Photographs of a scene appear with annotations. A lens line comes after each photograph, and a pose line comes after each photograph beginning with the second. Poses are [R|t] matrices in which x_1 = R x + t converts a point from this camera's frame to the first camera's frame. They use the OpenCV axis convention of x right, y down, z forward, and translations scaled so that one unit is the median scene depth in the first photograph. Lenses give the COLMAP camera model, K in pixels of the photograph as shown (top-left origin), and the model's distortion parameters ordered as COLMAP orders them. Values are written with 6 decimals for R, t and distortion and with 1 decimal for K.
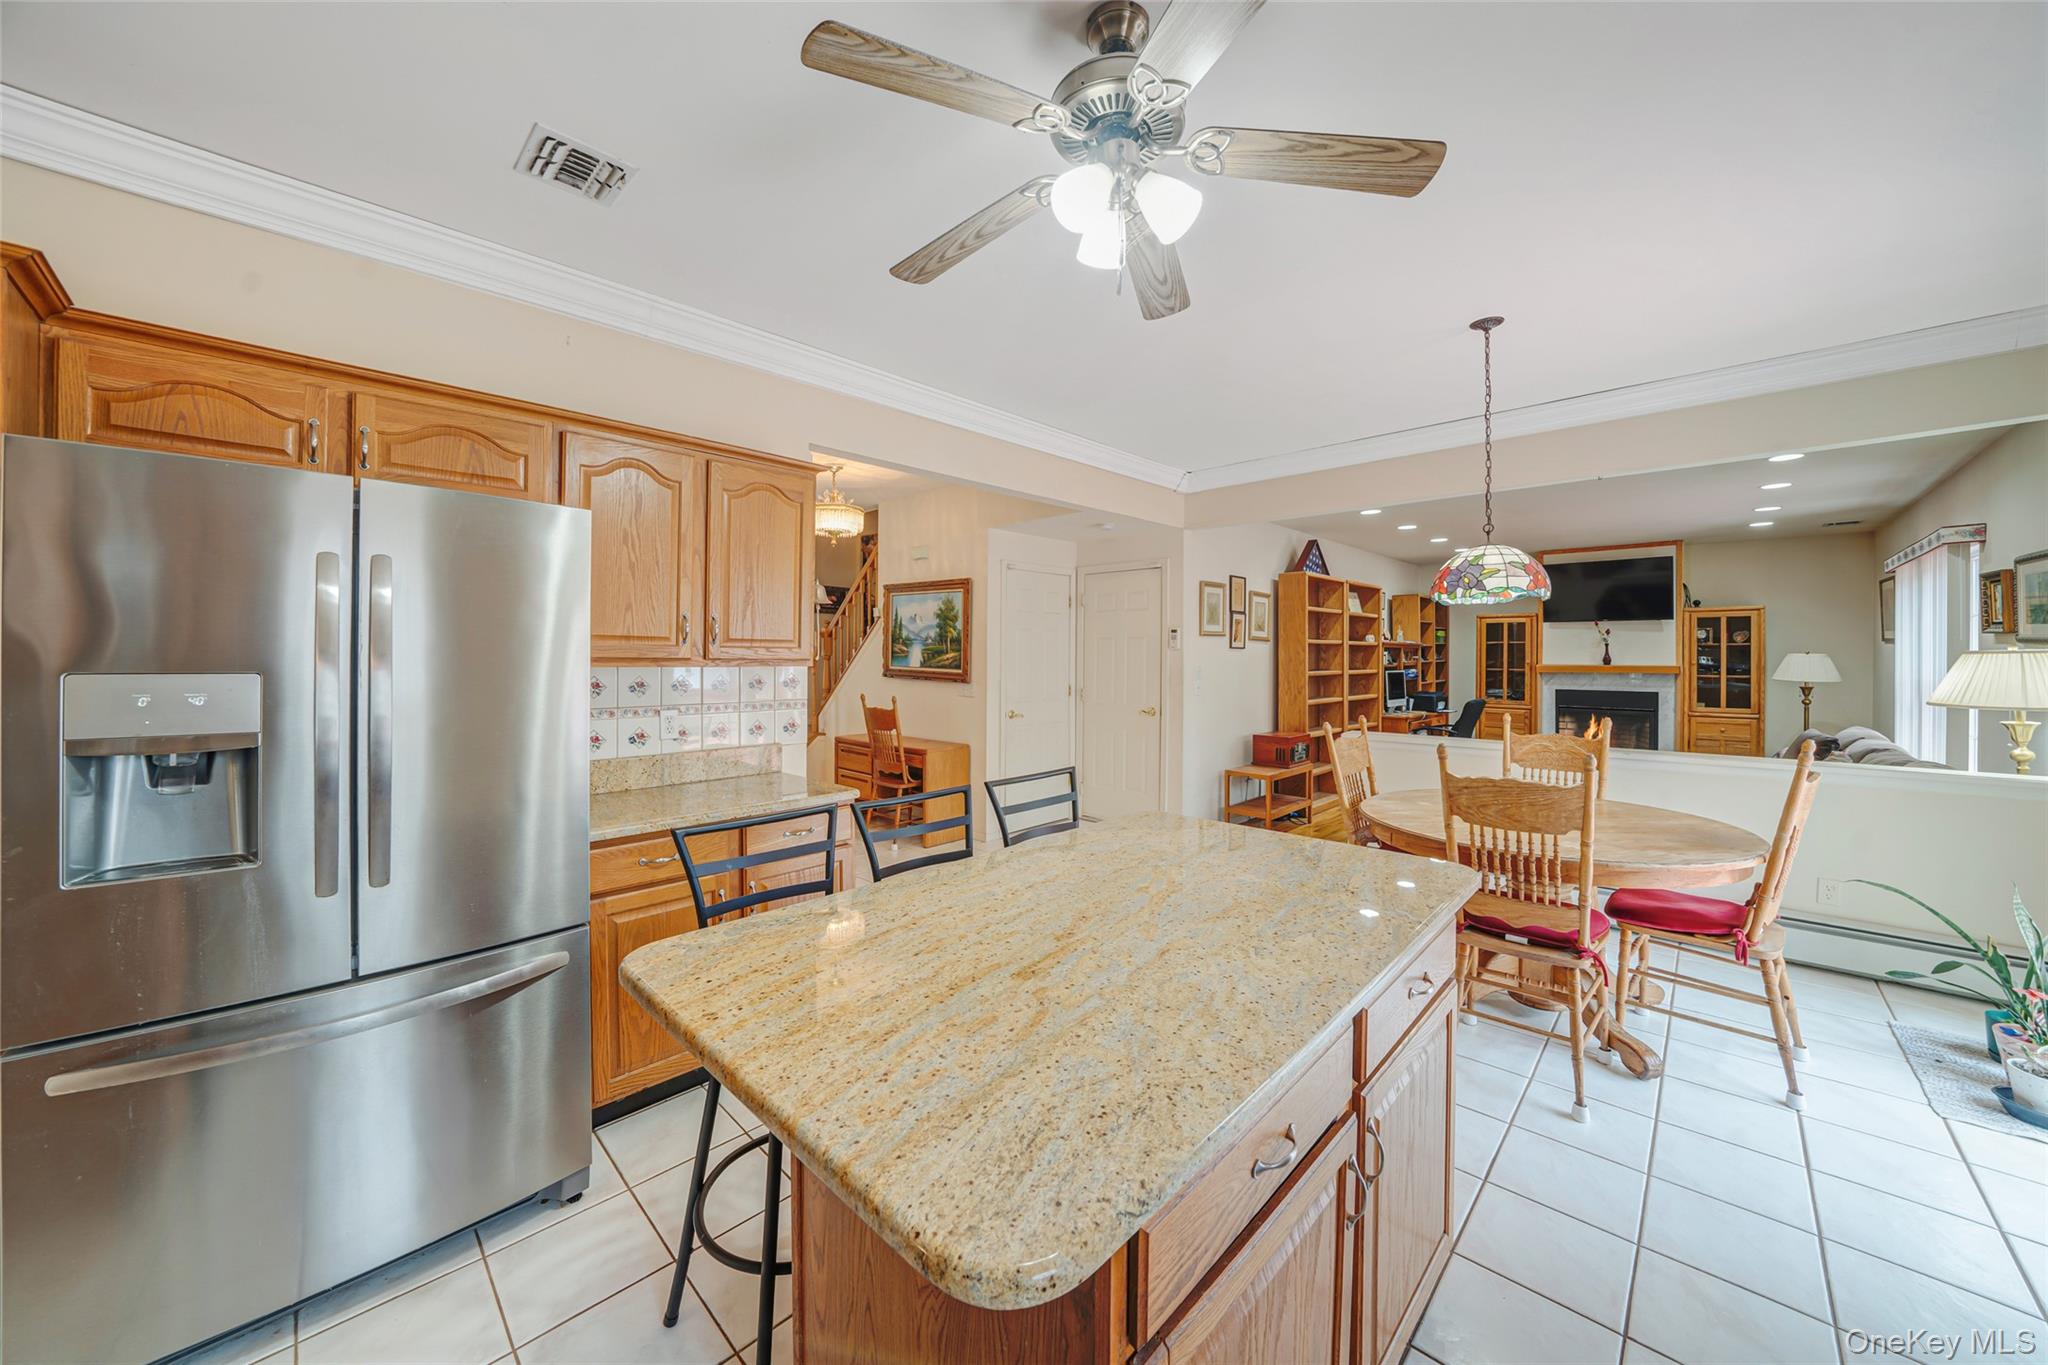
lens RADIAL K [[719.5, 0, 1012.6], [0, 719.5, 659.6], [0, 0, 1]] dist [-0.027349, -0.000040]
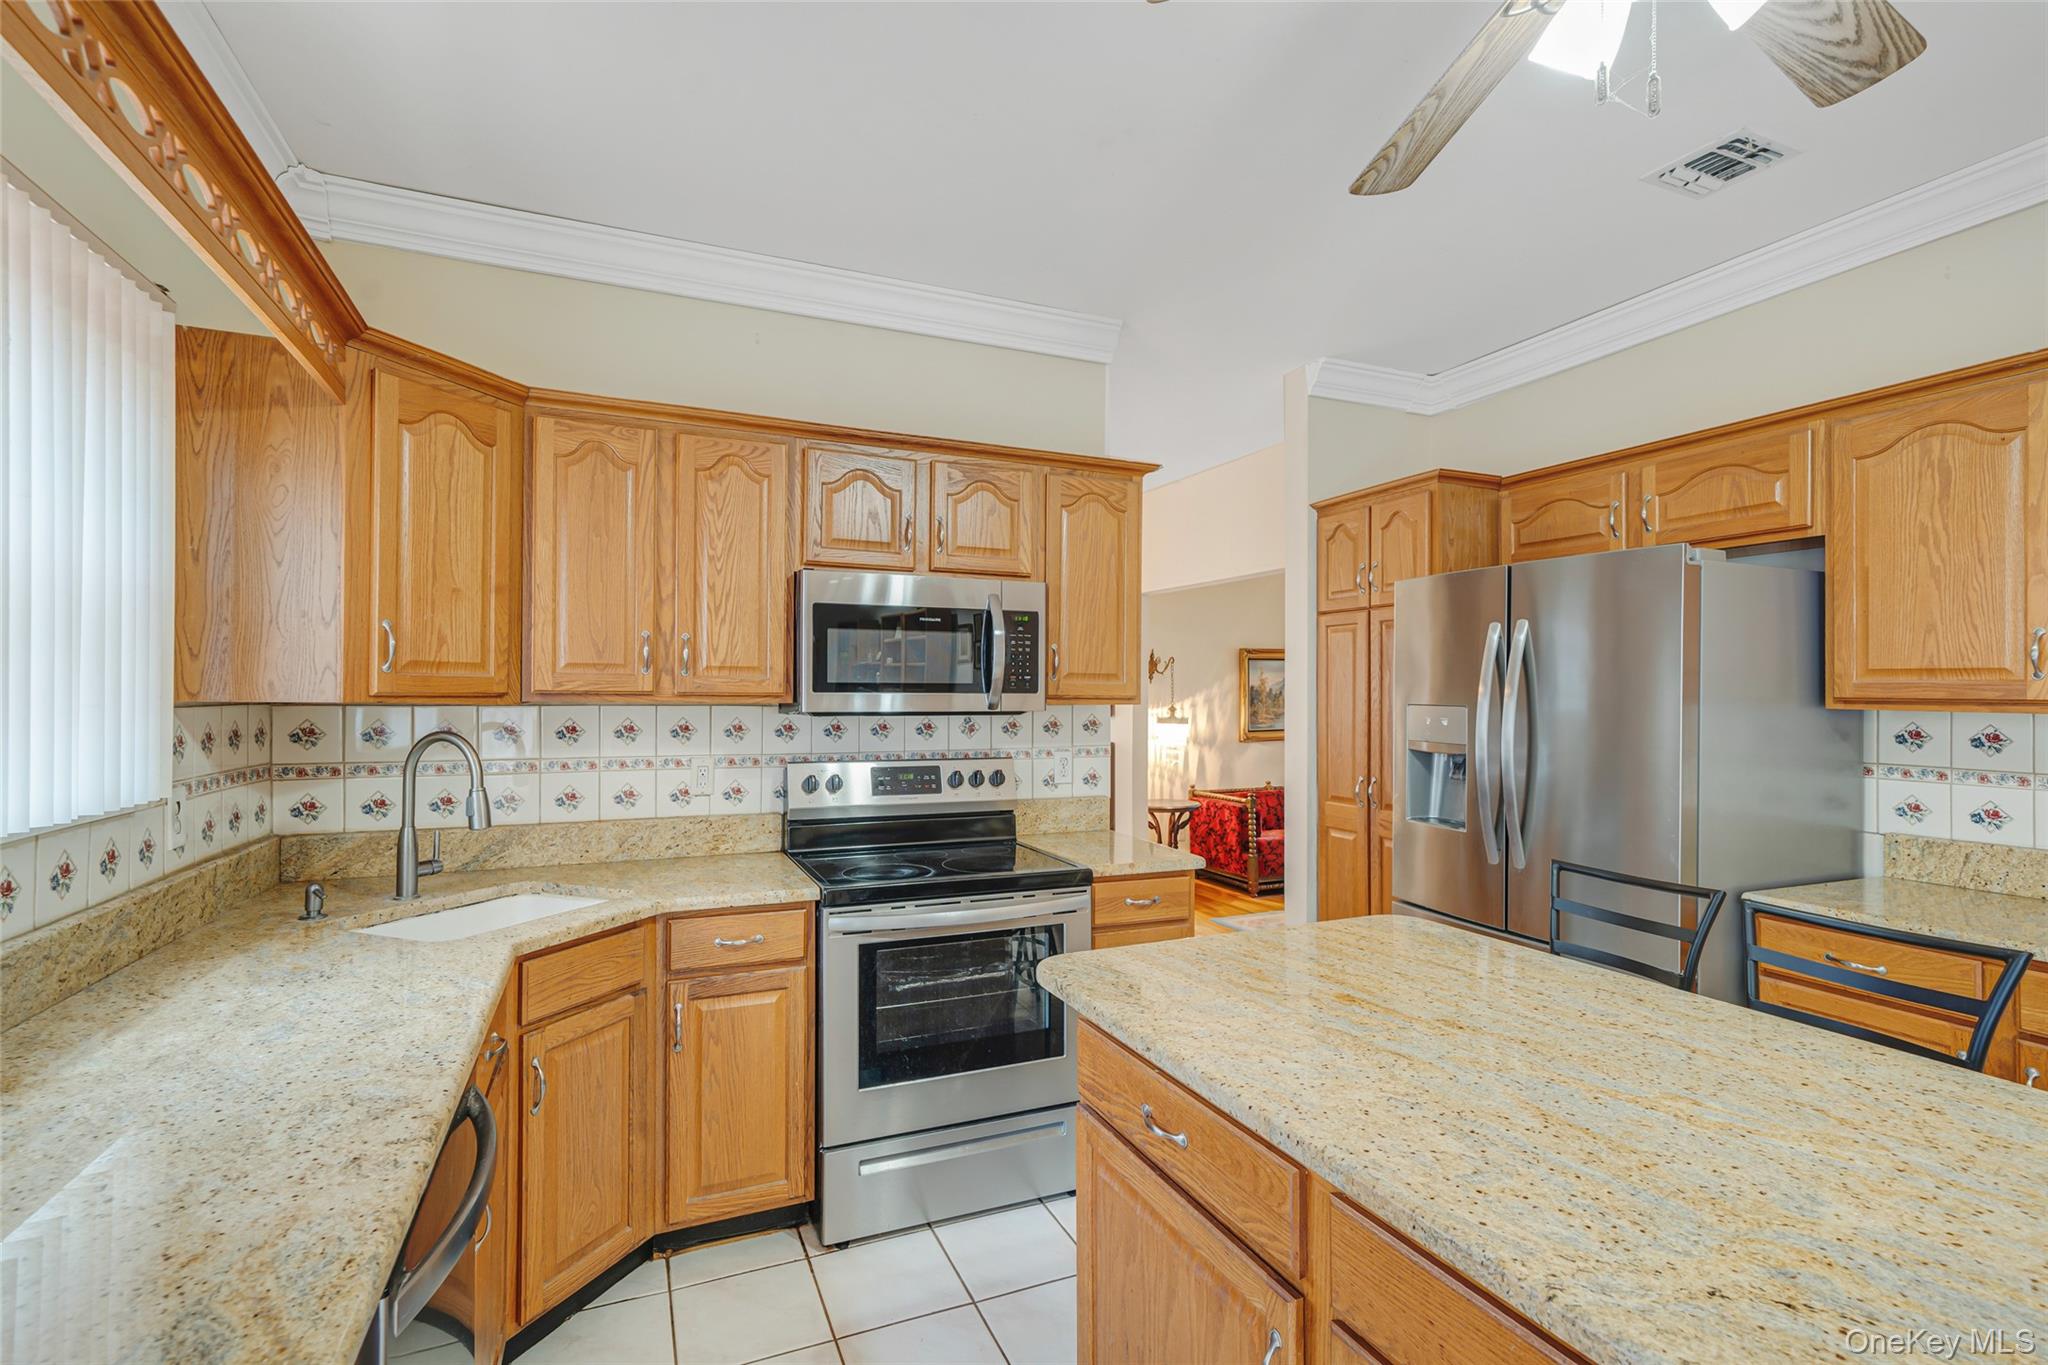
lens RADIAL K [[922.8, 0, 1024.0], [0, 922.8, 682.5], [0, 0, 1]] dist [0.002916, 0.000218]
pose [[-0.369430, -0.011835, -0.929183, 0.344831], [-0.004681, 0.999930, -0.010875, -0.002232], [0.929247, 0.000332, -0.369460, 0.248842]]
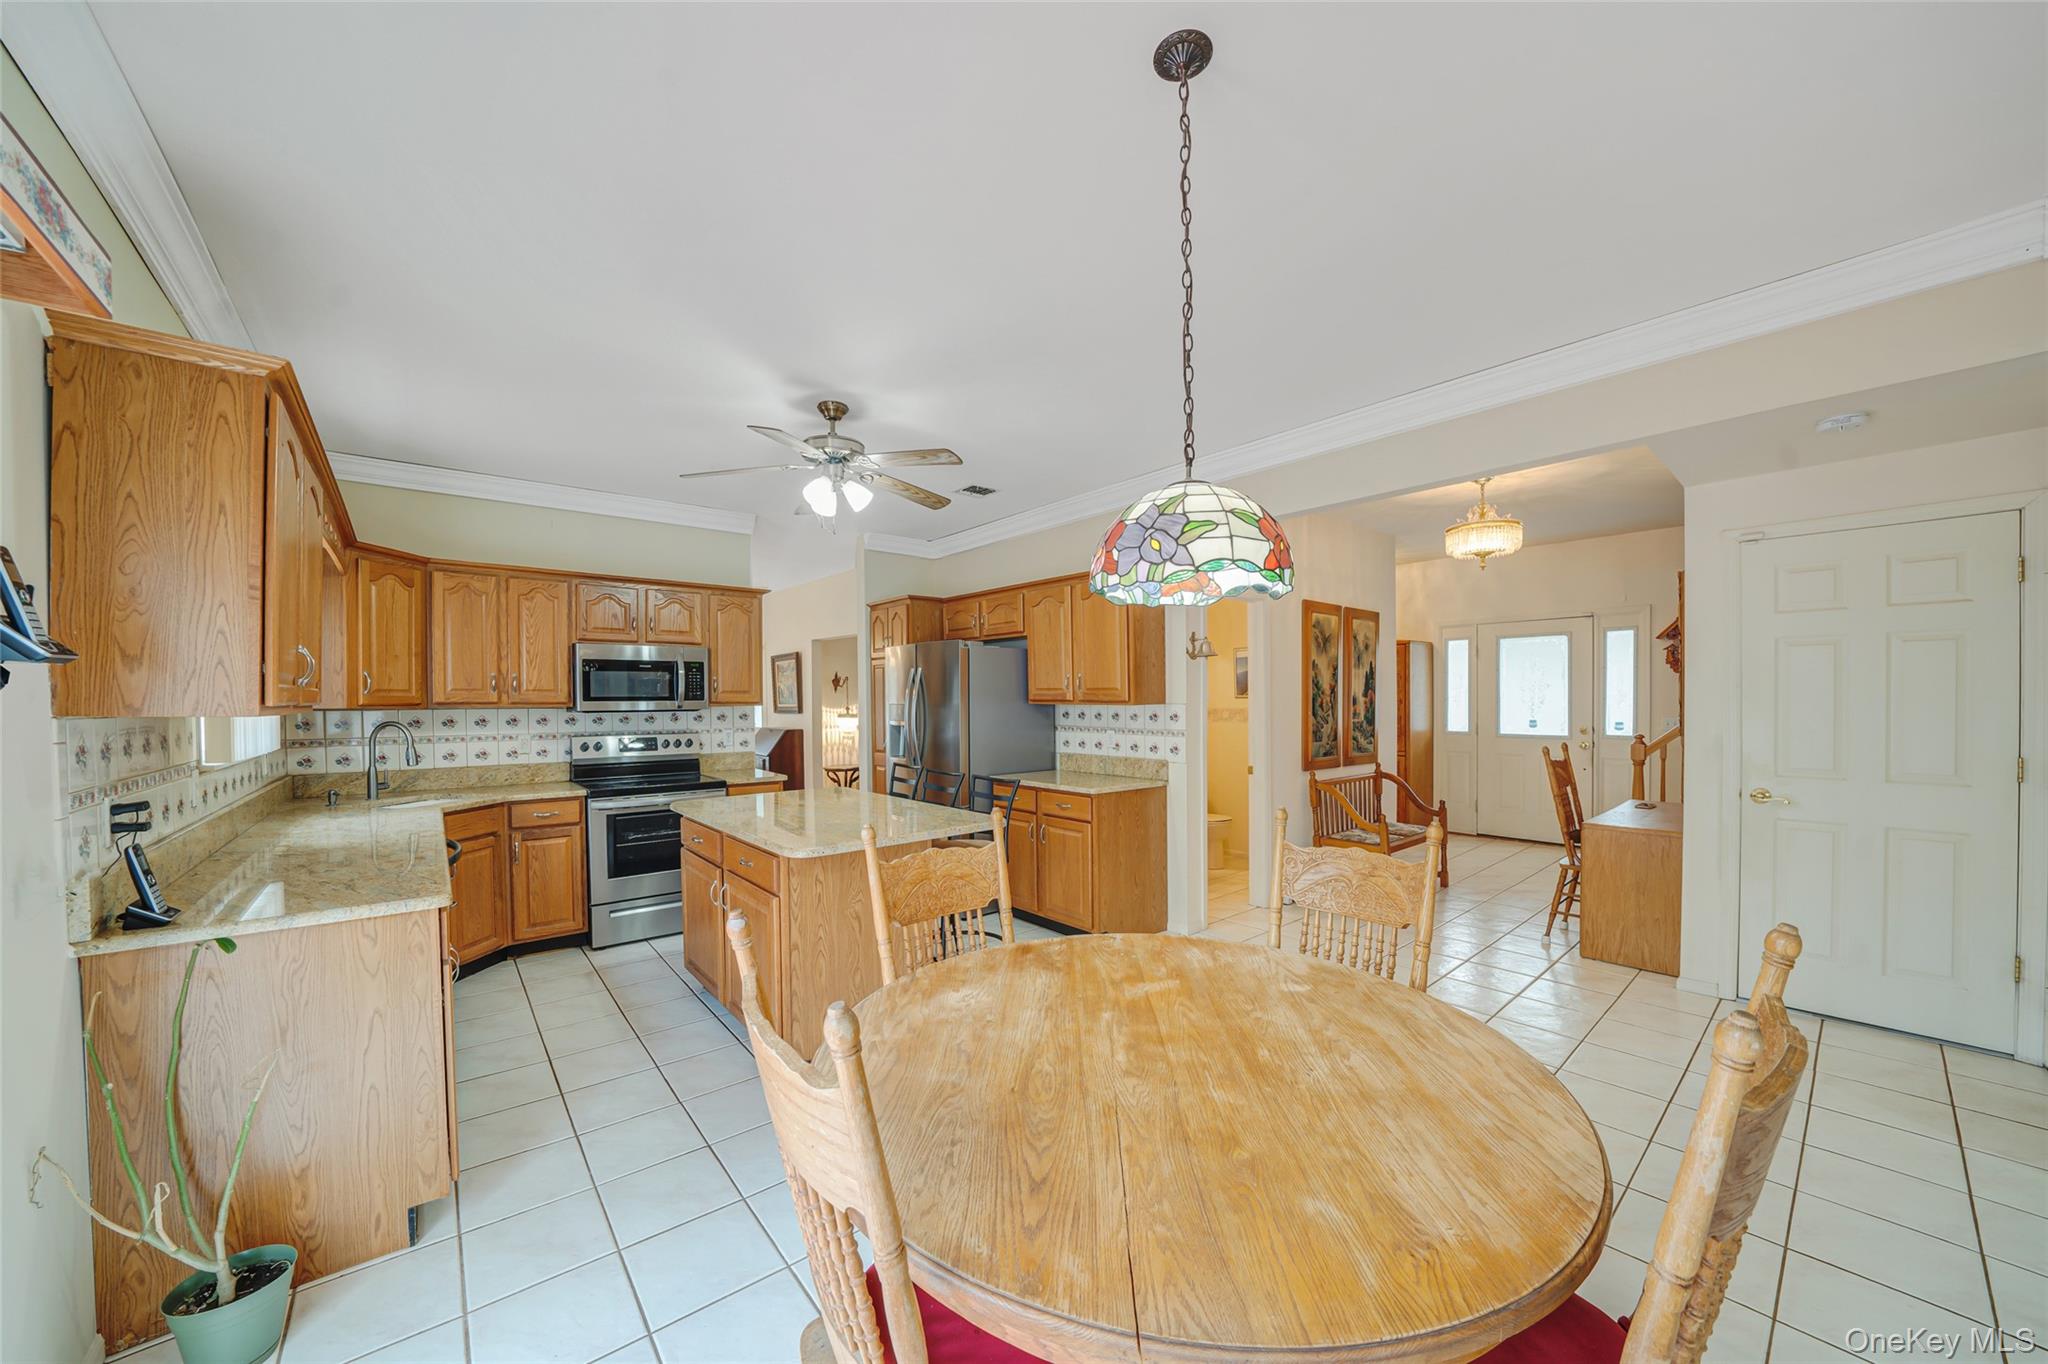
lens RADIAL K [[716.4, 0, 1013.5], [0, 716.4, 706.7], [0, 0, 1]] dist [-0.024783, 0.000041]
pose [[-0.098350, 0.013389, -0.995062, 0.666819], [0.004069, 0.999907, 0.013052, -0.004291], [0.995144, -0.002765, -0.098396, 0.515185]]
